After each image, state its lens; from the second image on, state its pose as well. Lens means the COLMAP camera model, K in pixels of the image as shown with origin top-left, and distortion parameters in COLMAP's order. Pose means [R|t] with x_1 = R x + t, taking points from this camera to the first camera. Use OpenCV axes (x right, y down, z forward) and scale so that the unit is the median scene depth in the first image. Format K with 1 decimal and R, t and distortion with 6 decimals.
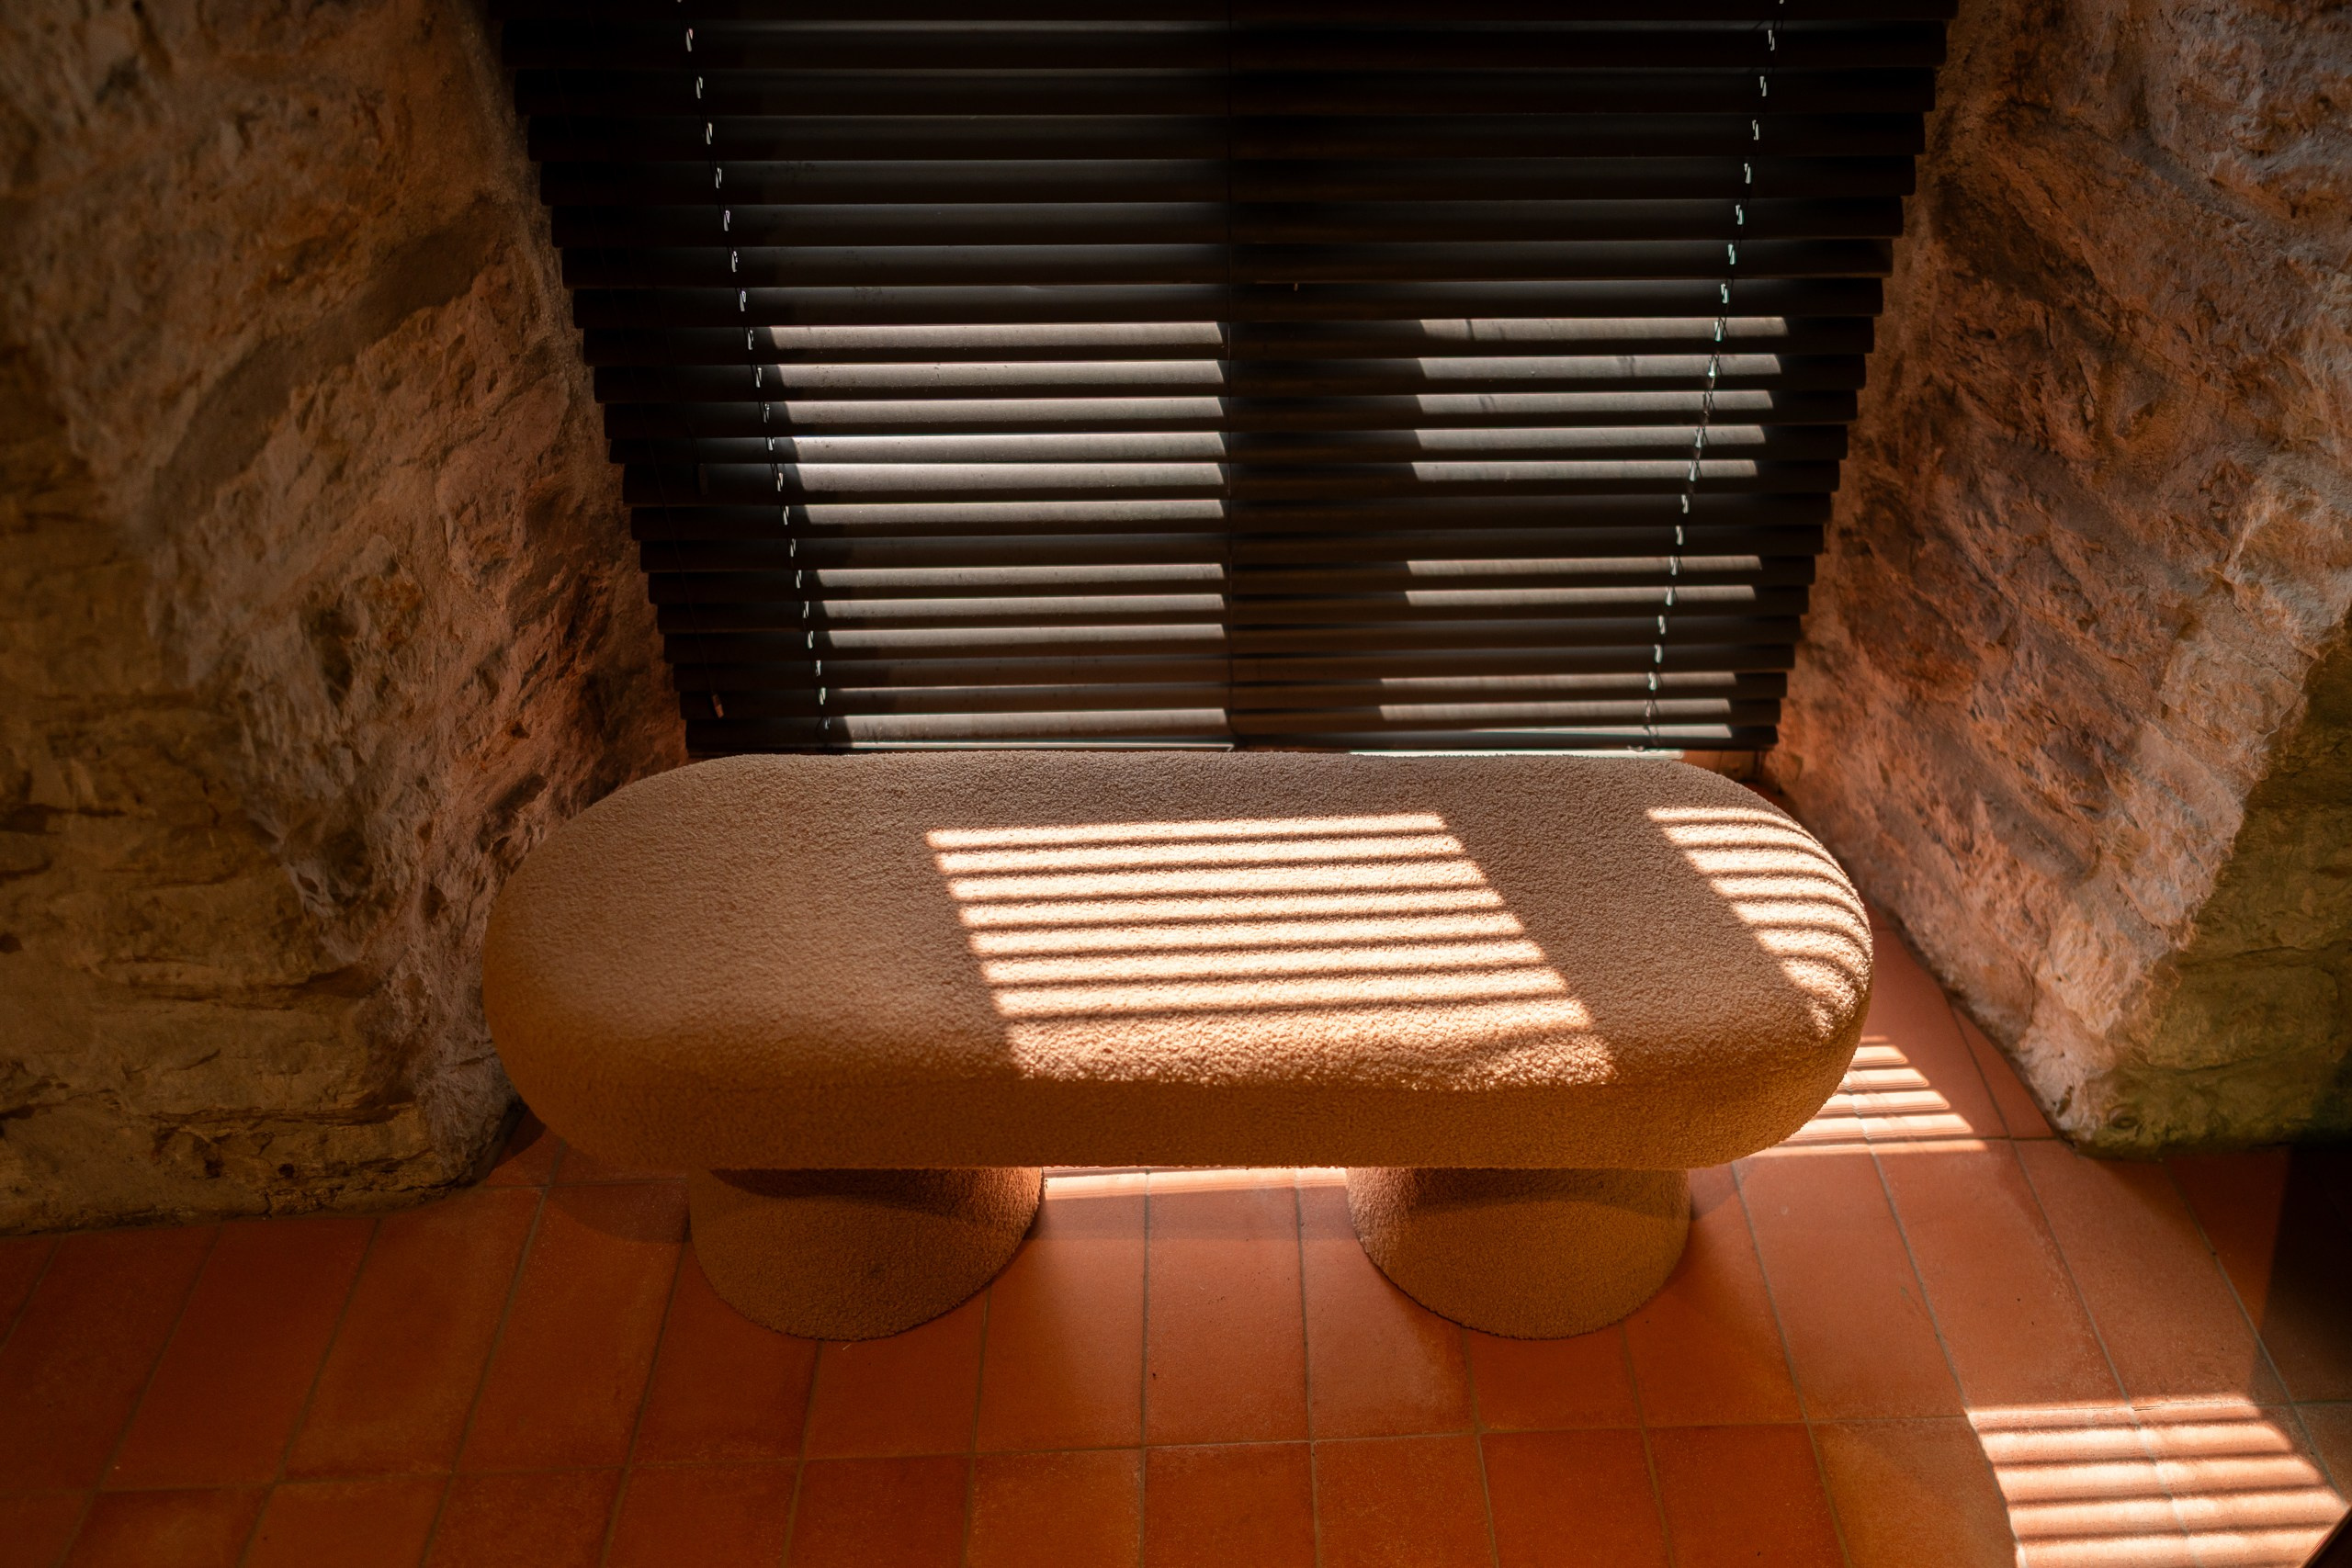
lens RADIAL K [[1678.3, 0, 1294.3], [0, 1678.3, 783.5], [0, 0, 1]] dist [0.004455, -0.004679]
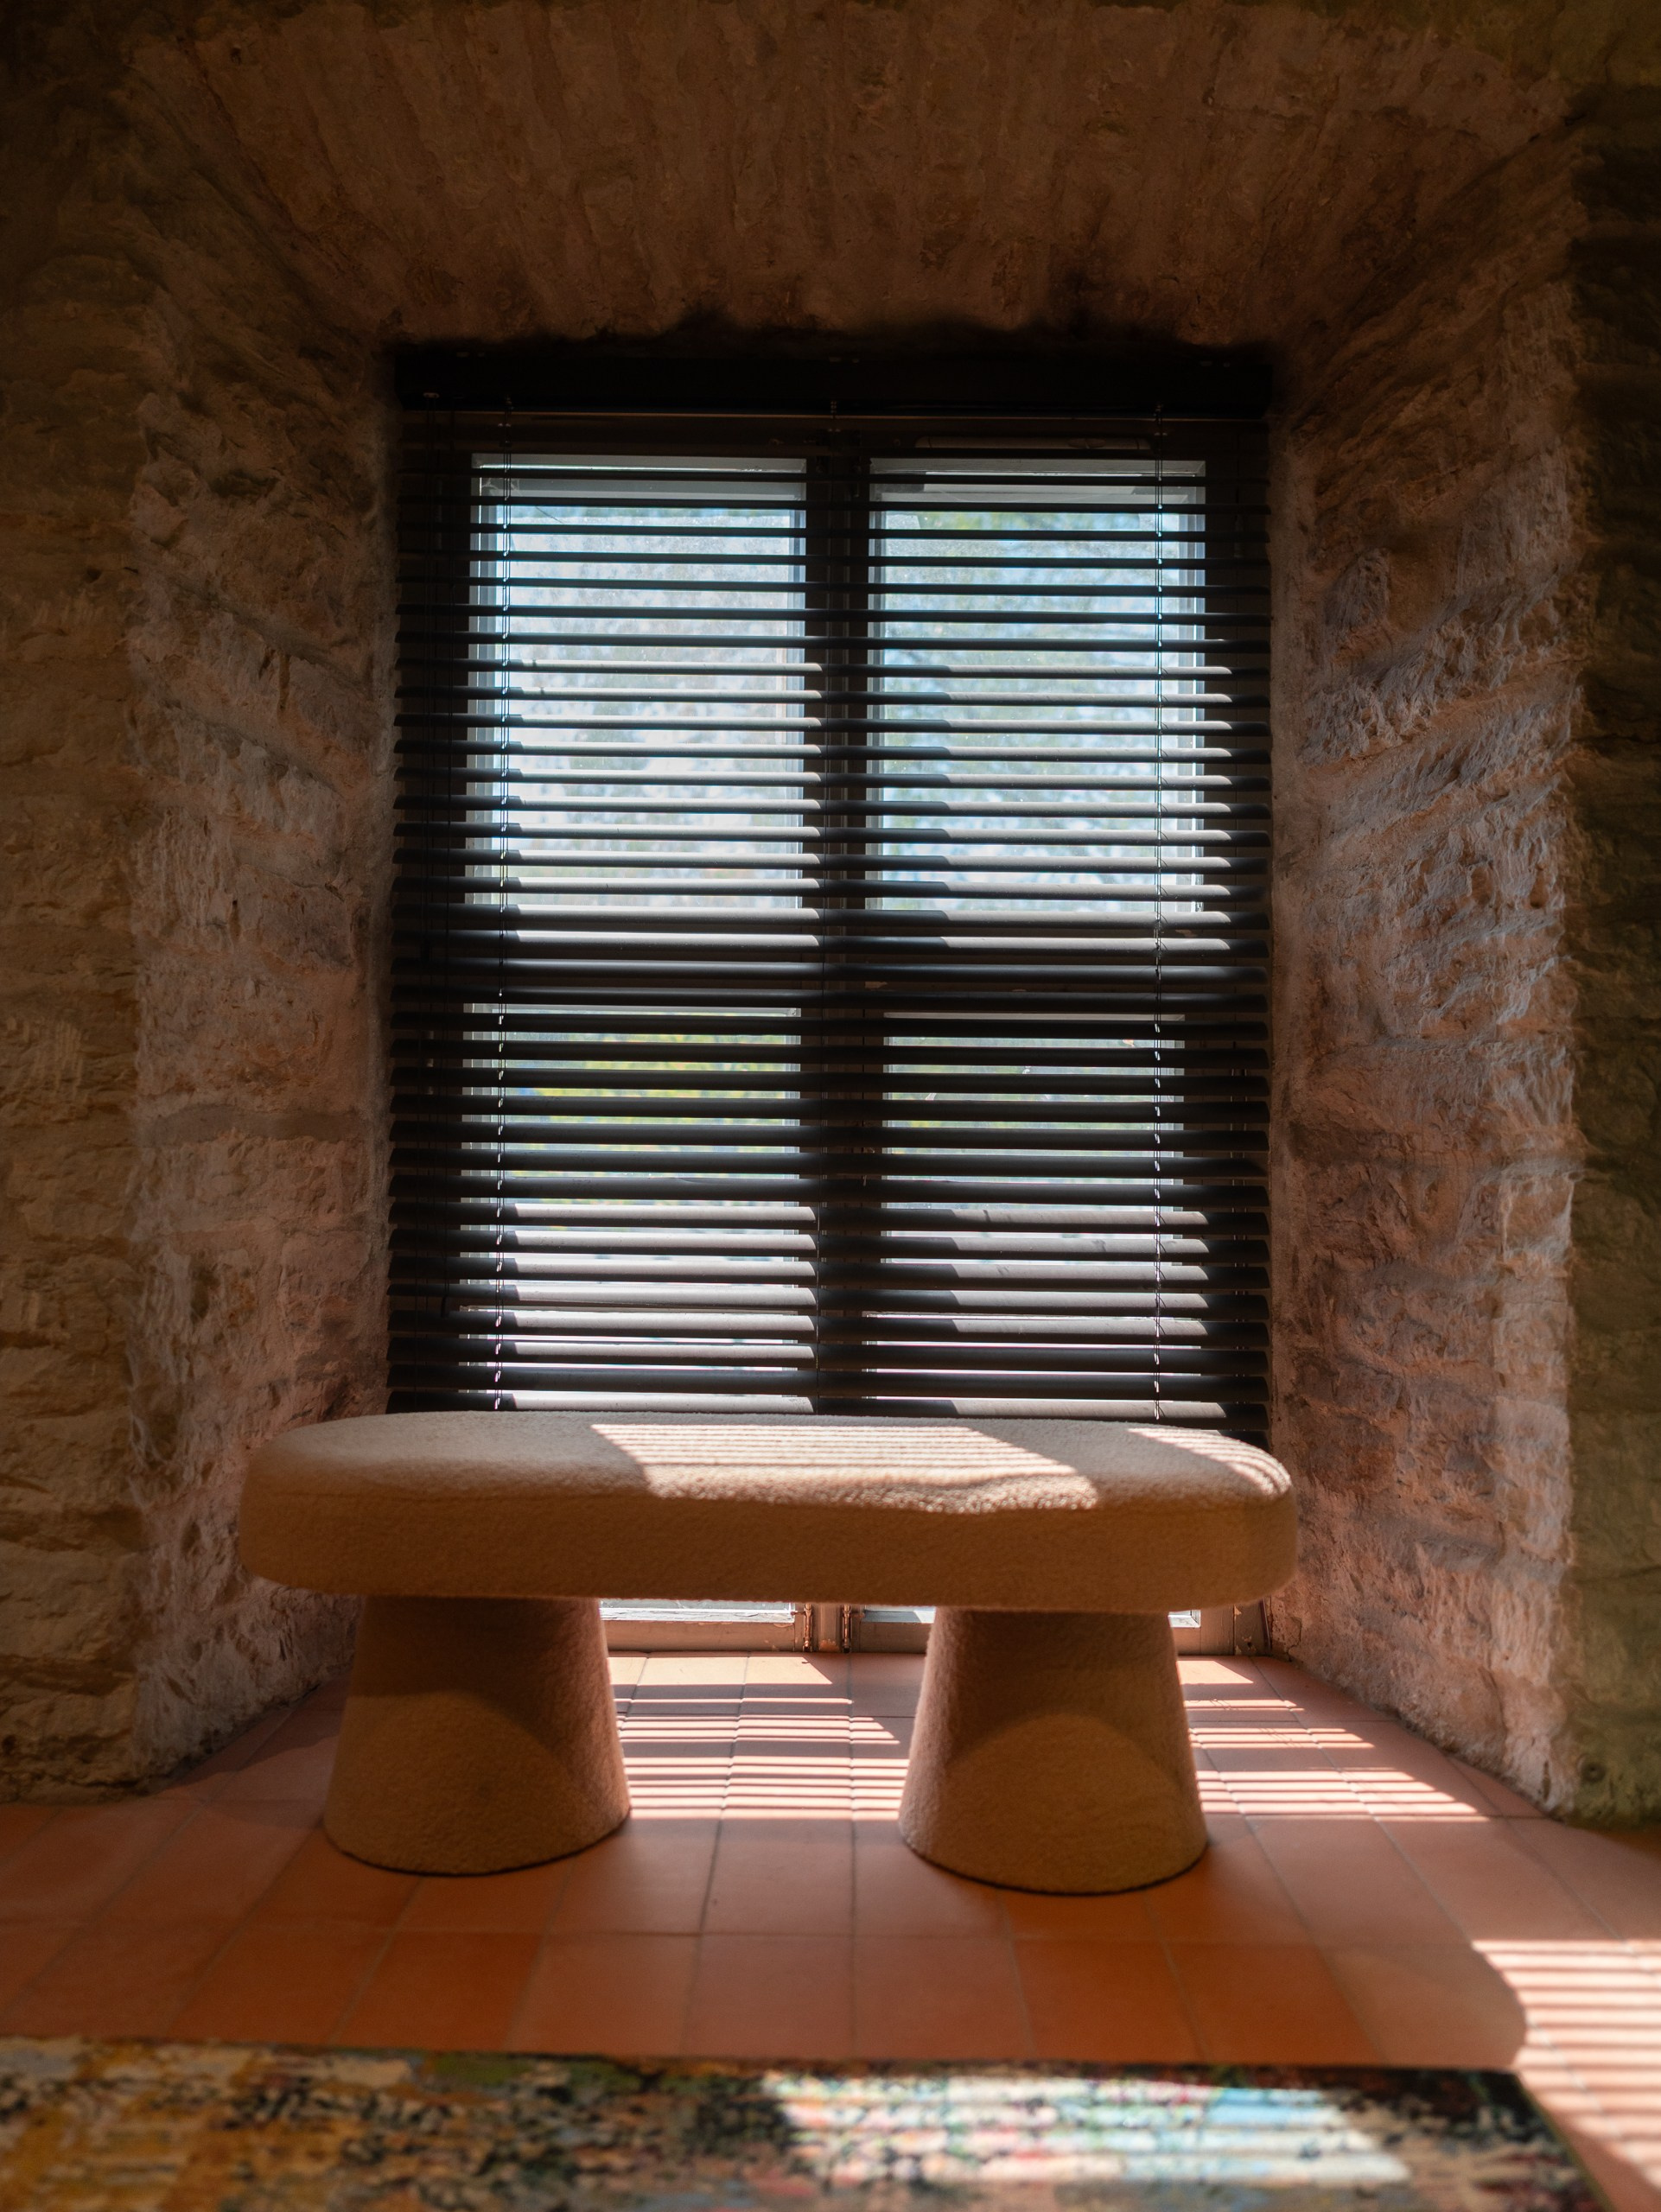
lens RADIAL K [[1537.4, 0, 830.5], [0, 1537.4, 1106.0], [0, 0, 1]] dist [0.000501, -0.003414]
pose [[0.998408, -0.009774, -0.055553, 0.052167], [-0.028057, 0.768348, -0.639417, 0.578739], [0.048933, 0.639958, 0.766850, -0.104889]]
